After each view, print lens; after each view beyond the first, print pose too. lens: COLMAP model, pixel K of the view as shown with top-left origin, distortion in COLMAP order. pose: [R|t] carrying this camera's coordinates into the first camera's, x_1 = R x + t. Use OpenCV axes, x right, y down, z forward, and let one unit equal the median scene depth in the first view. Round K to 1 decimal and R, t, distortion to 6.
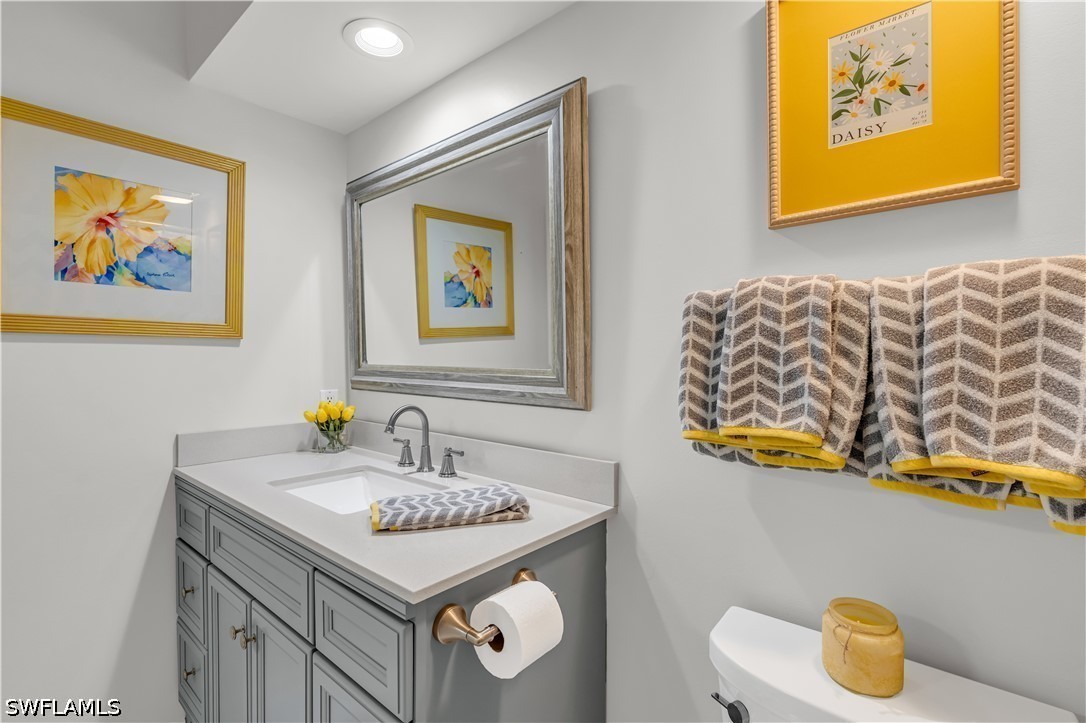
lens RADIAL K [[488.8, 0, 543.0], [0, 488.8, 361.5], [0, 0, 1]] dist [-0.002129, -0.000016]
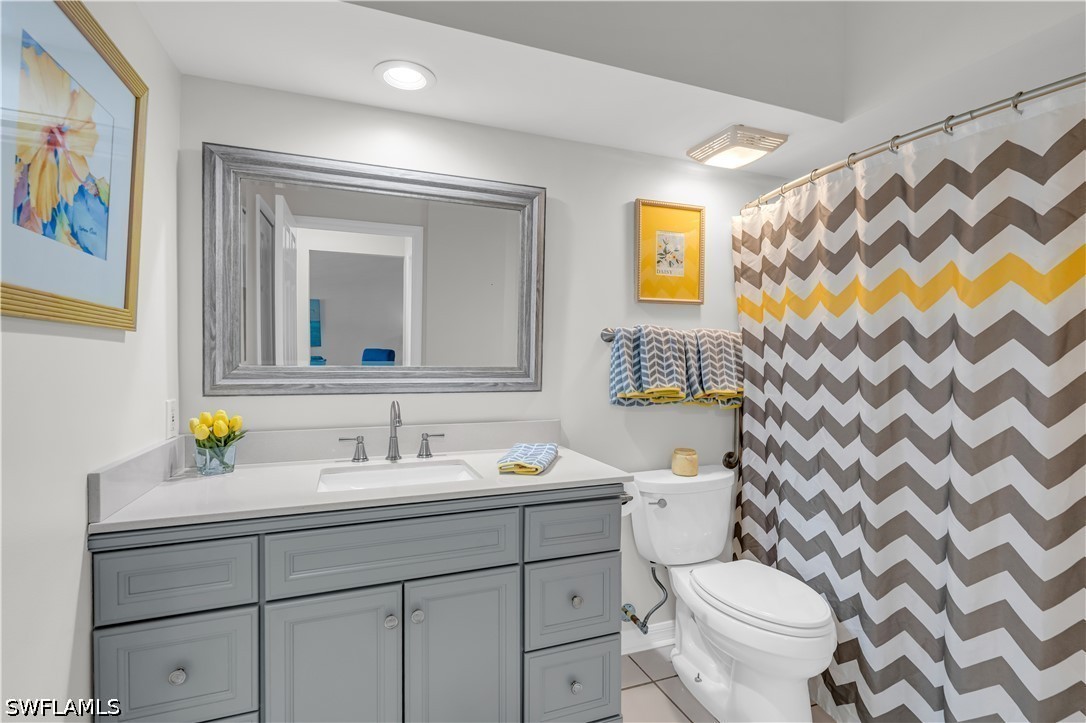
lens RADIAL K [[488.8, 0, 543.0], [0, 488.8, 361.5], [0, 0, 1]] dist [-0.002129, -0.000016]
pose [[0.502127, -0.002907, 0.864789, -1.945976], [0.003677, 0.999992, 0.001226, -0.001110], [-0.864786, 0.002564, 0.502134, 0.270504]]
